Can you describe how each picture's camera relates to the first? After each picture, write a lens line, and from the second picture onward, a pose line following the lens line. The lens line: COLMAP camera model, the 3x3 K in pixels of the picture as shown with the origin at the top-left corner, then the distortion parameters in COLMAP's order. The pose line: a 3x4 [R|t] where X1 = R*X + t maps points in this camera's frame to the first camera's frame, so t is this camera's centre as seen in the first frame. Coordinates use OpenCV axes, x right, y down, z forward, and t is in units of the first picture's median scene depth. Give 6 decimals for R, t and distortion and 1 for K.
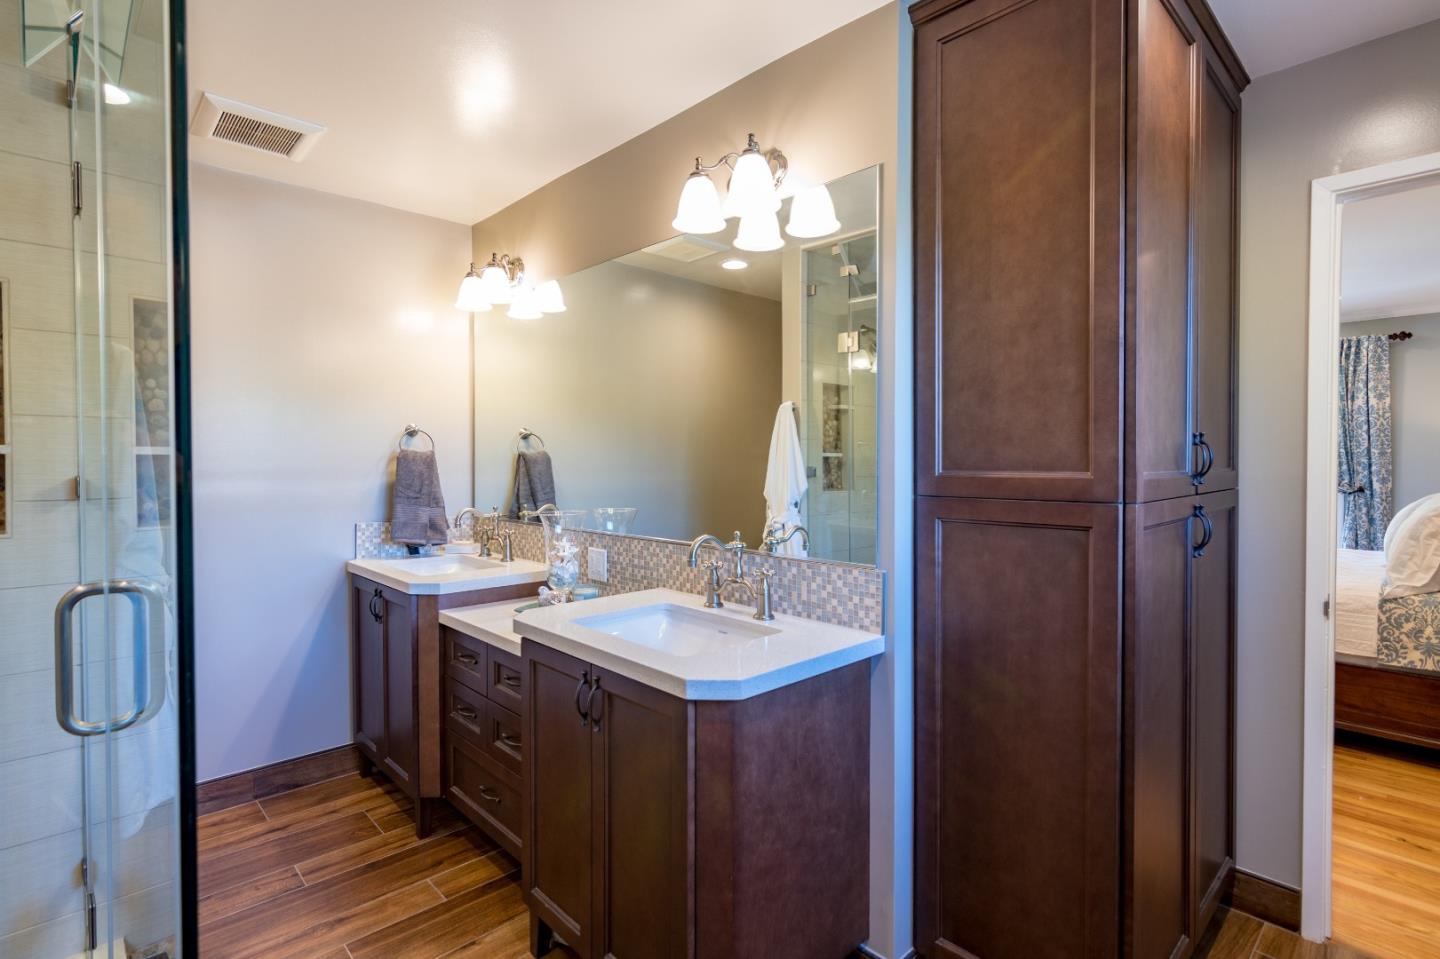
lens RADIAL K [[704.2, 0, 717.1], [0, 704.2, 473.1], [0, 0, 1]] dist [0.002236, 0.000172]
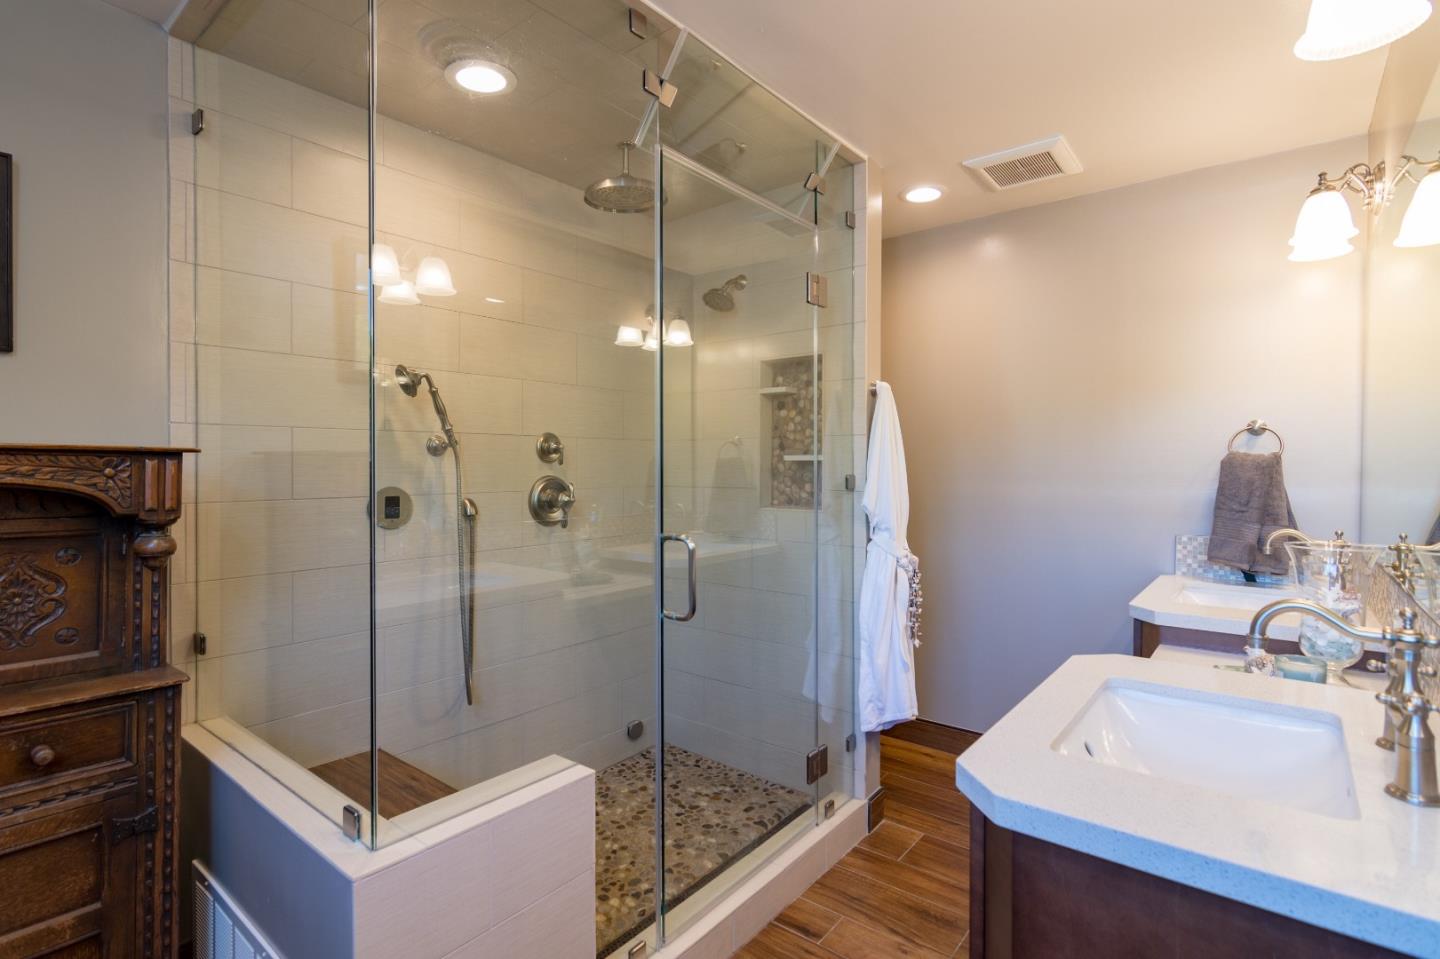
lens RADIAL K [[704.2, 0, 714.4], [0, 704.2, 468.9], [0, 0, 1]] dist [0.002236, 0.000172]
pose [[0.126360, 0.007968, -0.991952, 0.329588], [-0.023923, 0.999701, 0.004983, -0.003474], [0.991696, 0.023101, 0.126513, 0.329665]]
